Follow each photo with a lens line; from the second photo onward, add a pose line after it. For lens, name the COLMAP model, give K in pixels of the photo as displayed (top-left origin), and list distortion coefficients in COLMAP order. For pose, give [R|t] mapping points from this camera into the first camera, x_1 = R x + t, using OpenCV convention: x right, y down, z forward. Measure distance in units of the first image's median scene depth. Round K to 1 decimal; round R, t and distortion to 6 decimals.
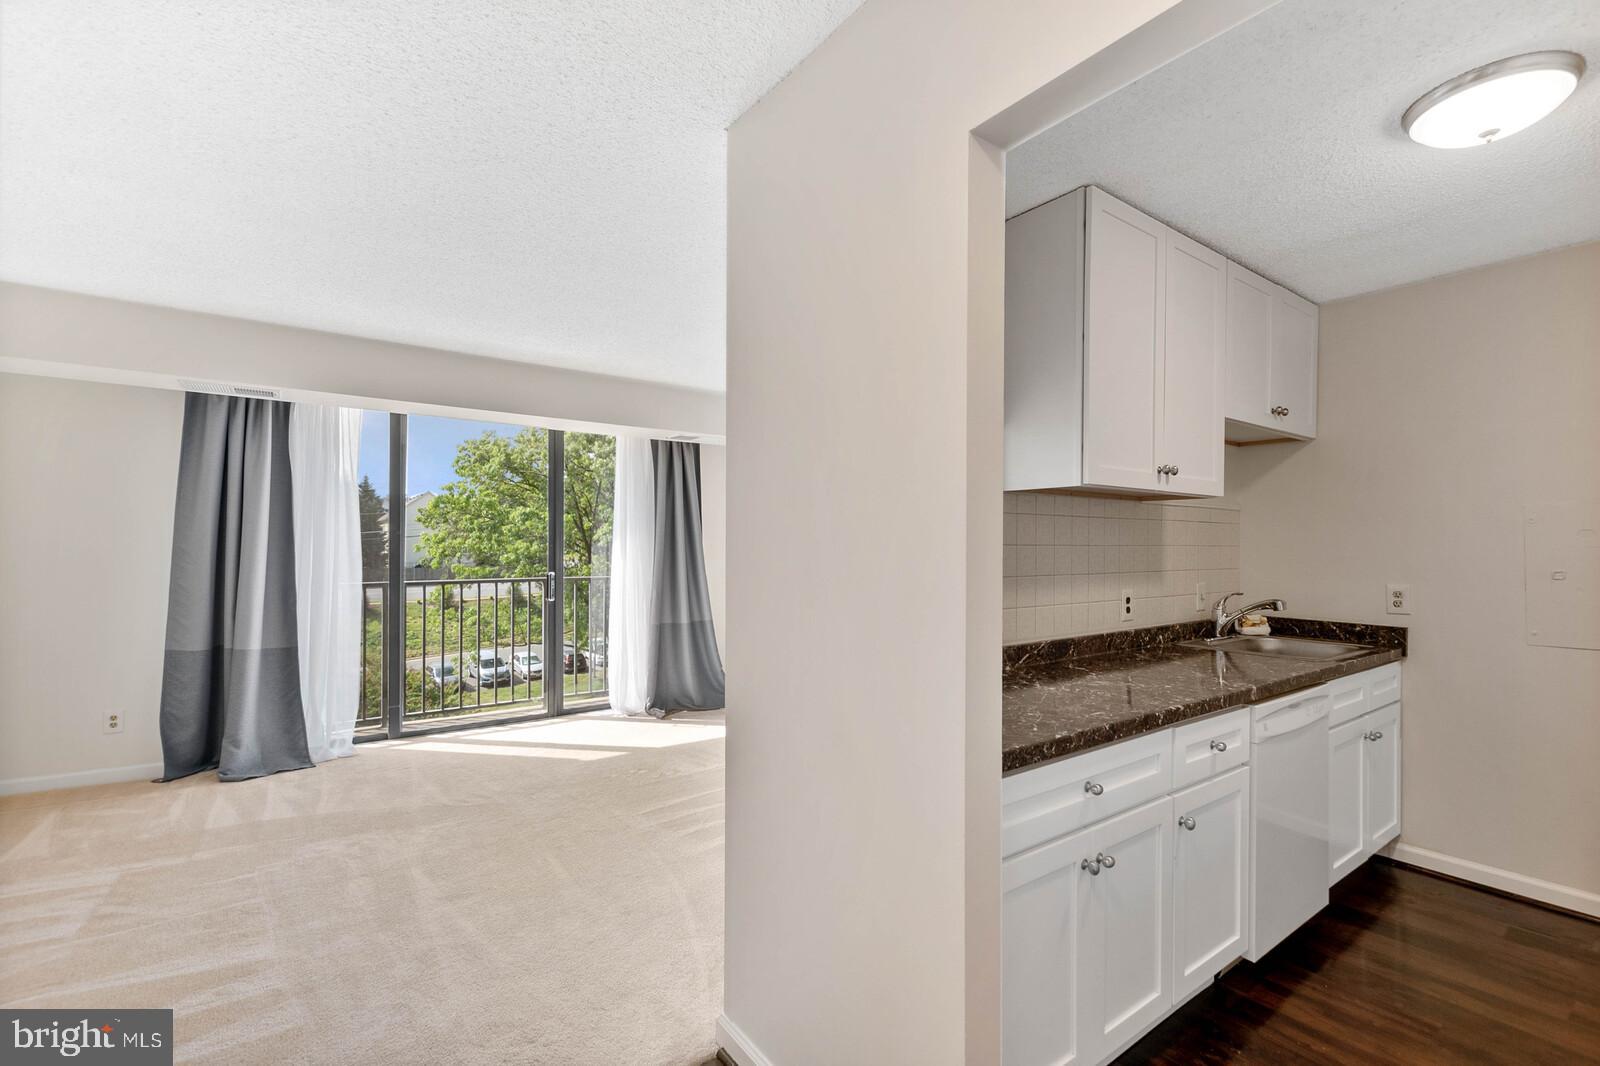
lens RADIAL K [[699.3, 0, 807.7], [0, 699.3, 545.9], [0, 0, 1]] dist [0.006594, -0.004262]
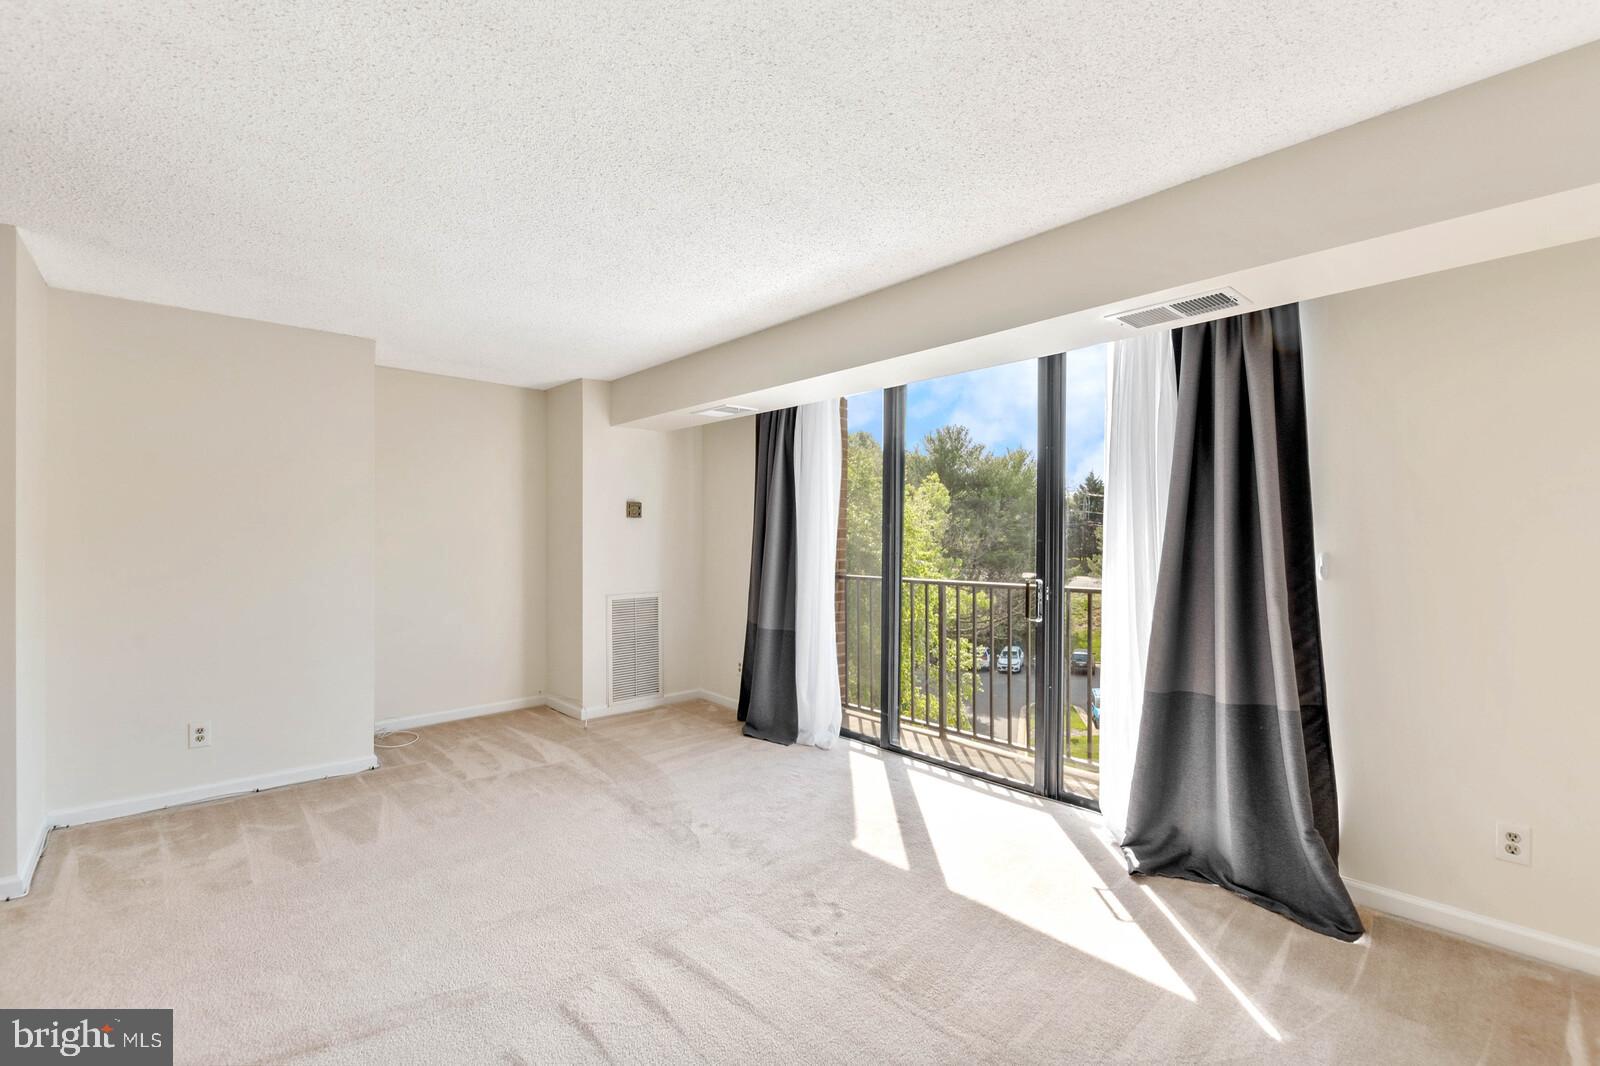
lens RADIAL K [[699.3, 0, 819.3], [0, 699.3, 526.3], [0, 0, 1]] dist [0.006594, -0.004262]
pose [[0.116916, -0.021858, -0.992901, 0.409823], [-0.006315, 0.999721, -0.022752, 0.003169], [0.993122, 0.008930, 0.116746, 1.005722]]
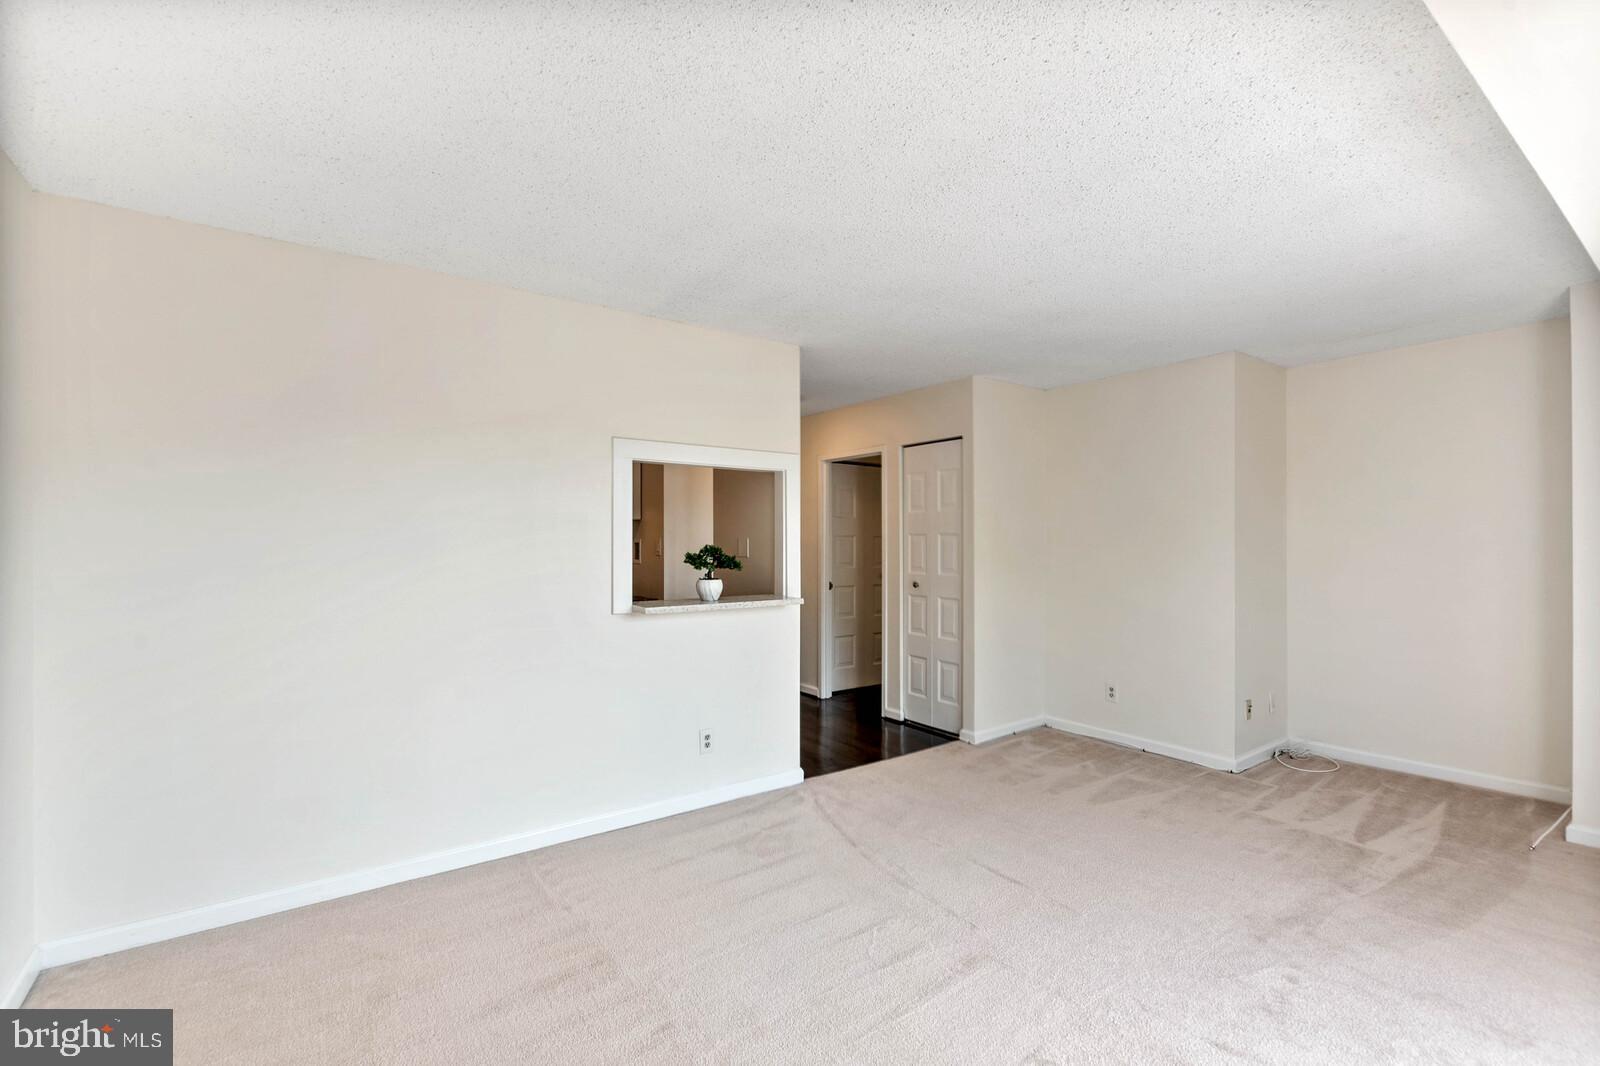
lens RADIAL K [[699.3, 0, 799.9], [0, 699.3, 542.4], [0, 0, 1]] dist [0.006594, -0.004262]
pose [[-0.999835, -0.008238, 0.016203, -0.077025], [-0.008199, 0.999963, 0.002473, -0.001237], [-0.016222, 0.002340, -0.999866, 1.546879]]
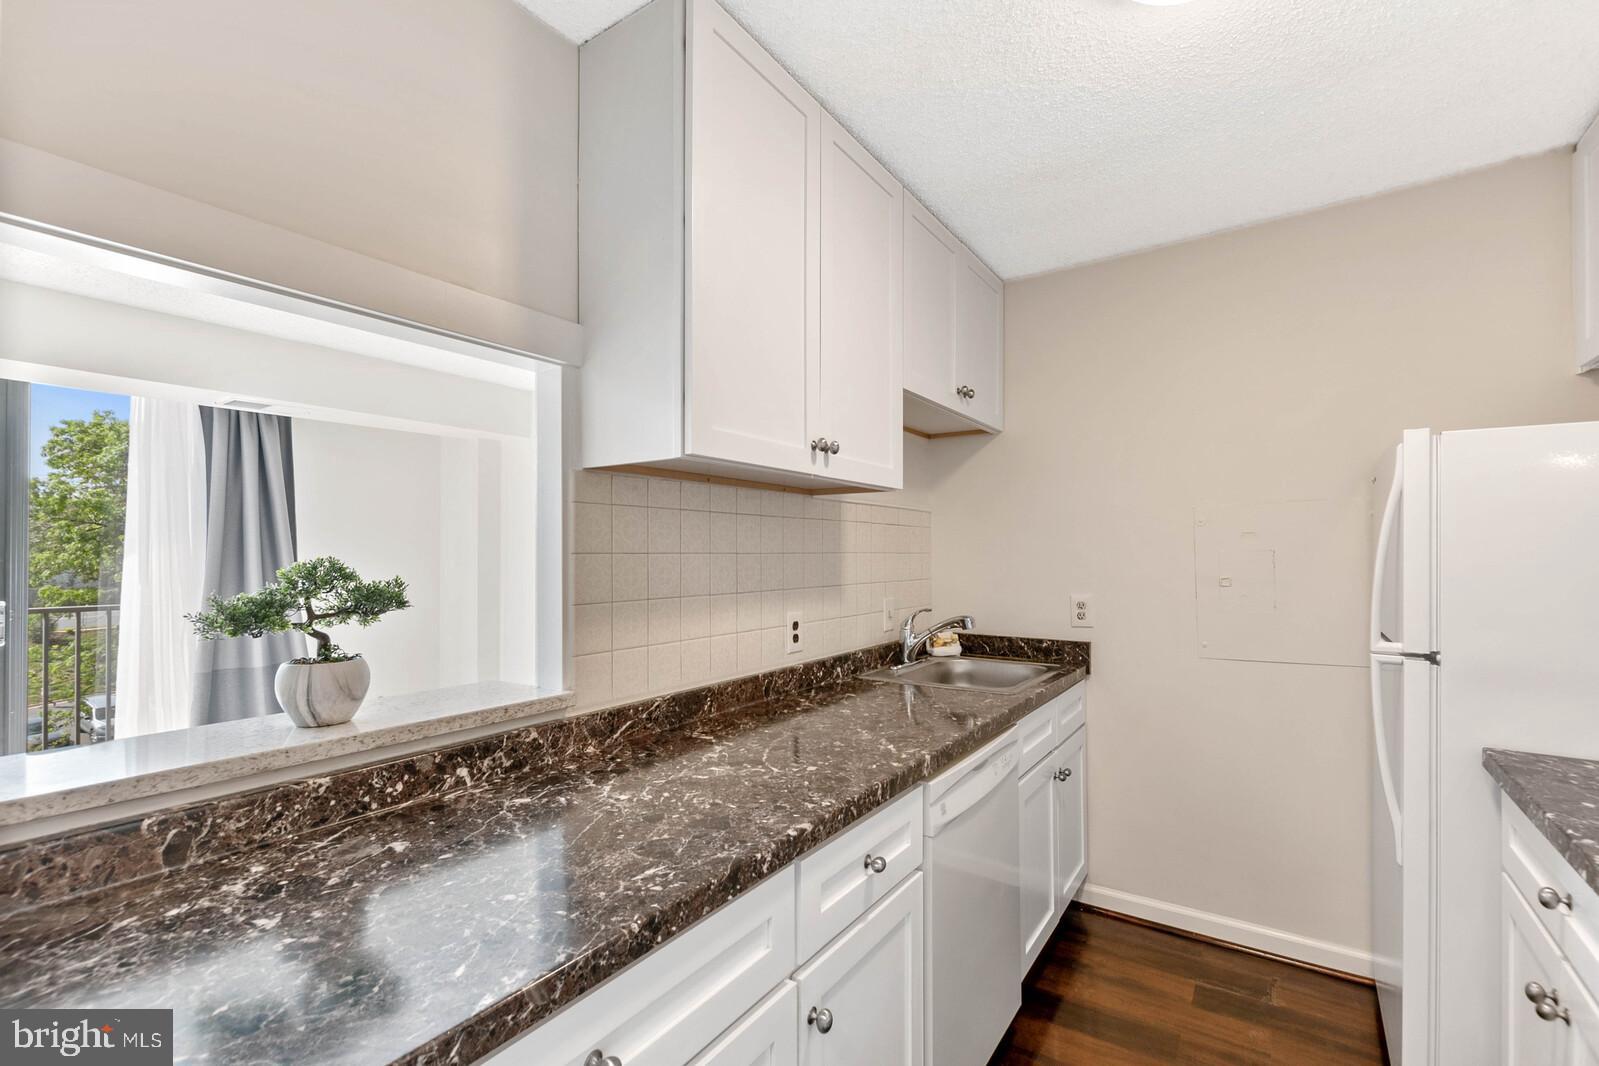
lens RADIAL K [[698.9, 0, 809.8], [0, 698.9, 544.5], [0, 0, 1]] dist [0.006594, -0.004262]
pose [[0.939247, -0.003025, 0.343229, 0.096822], [0.008605, 0.999854, -0.014735, 0.000647], [-0.343135, 0.016793, 0.939136, 0.128688]]
